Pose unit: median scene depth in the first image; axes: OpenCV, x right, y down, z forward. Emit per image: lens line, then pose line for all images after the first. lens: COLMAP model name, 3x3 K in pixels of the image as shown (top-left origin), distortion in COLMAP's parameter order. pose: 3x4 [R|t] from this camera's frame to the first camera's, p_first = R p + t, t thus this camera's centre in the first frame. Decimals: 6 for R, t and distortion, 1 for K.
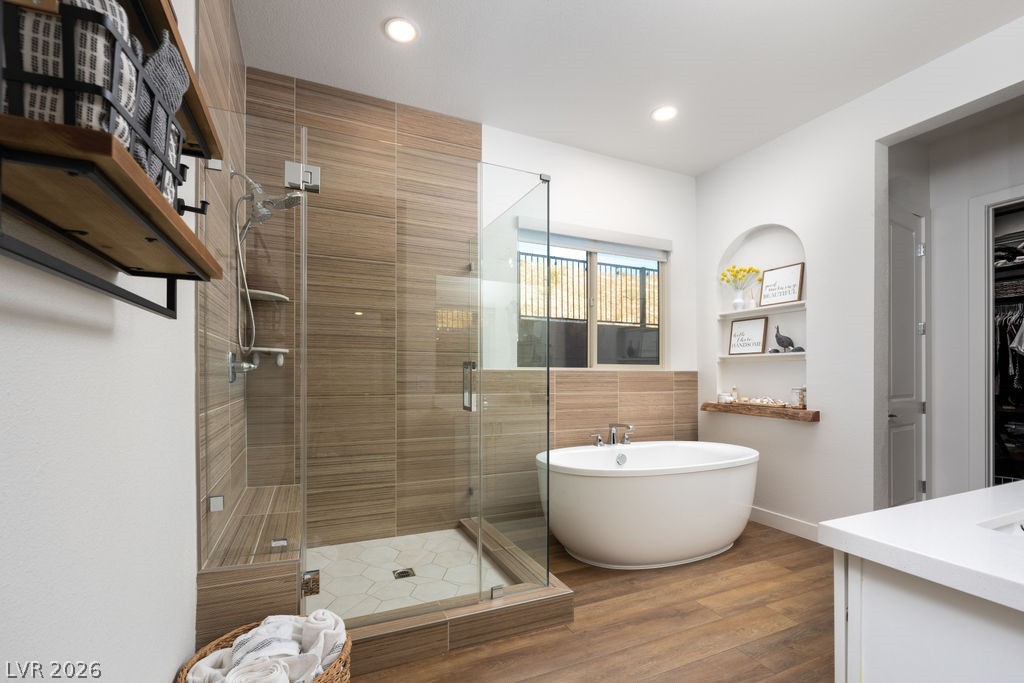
lens RADIAL K [[423.0, 0, 473.2], [0, 423.0, 372.6], [0, 0, 1]] dist [-0.001487, -0.000212]
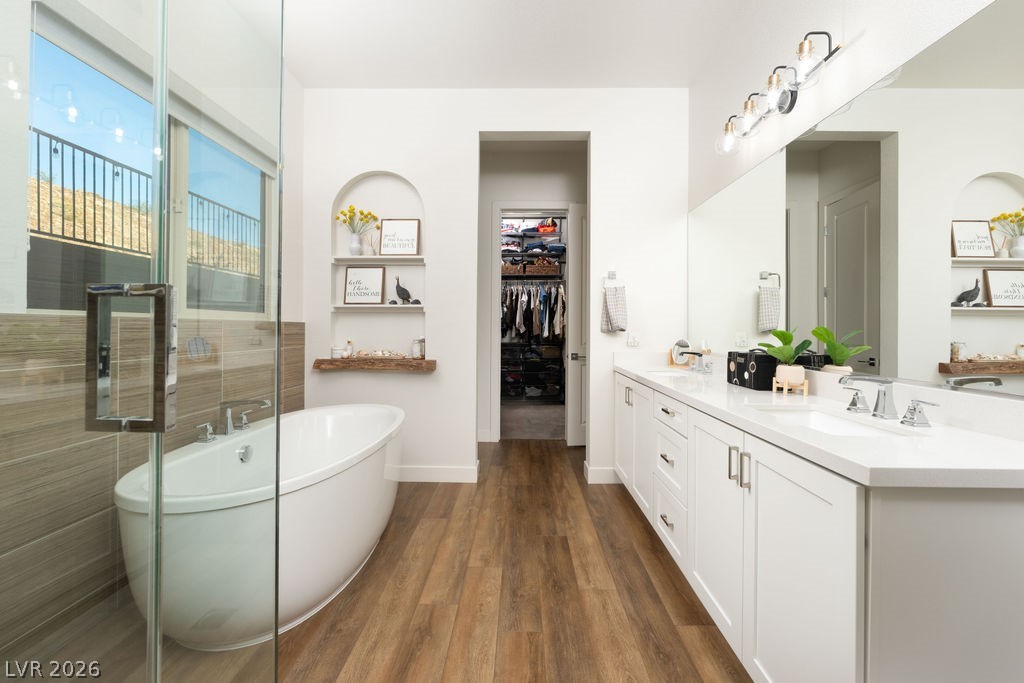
lens RADIAL K [[439.9, 0, 513.3], [0, 439.9, 324.5], [0, 0, 1]] dist [-0.000326, -0.000117]
pose [[0.382704, 0.005634, 0.923854, -0.133864], [-0.005296, 0.999978, -0.003904, 0.003429], [-0.923856, -0.003399, 0.382726, 0.357337]]
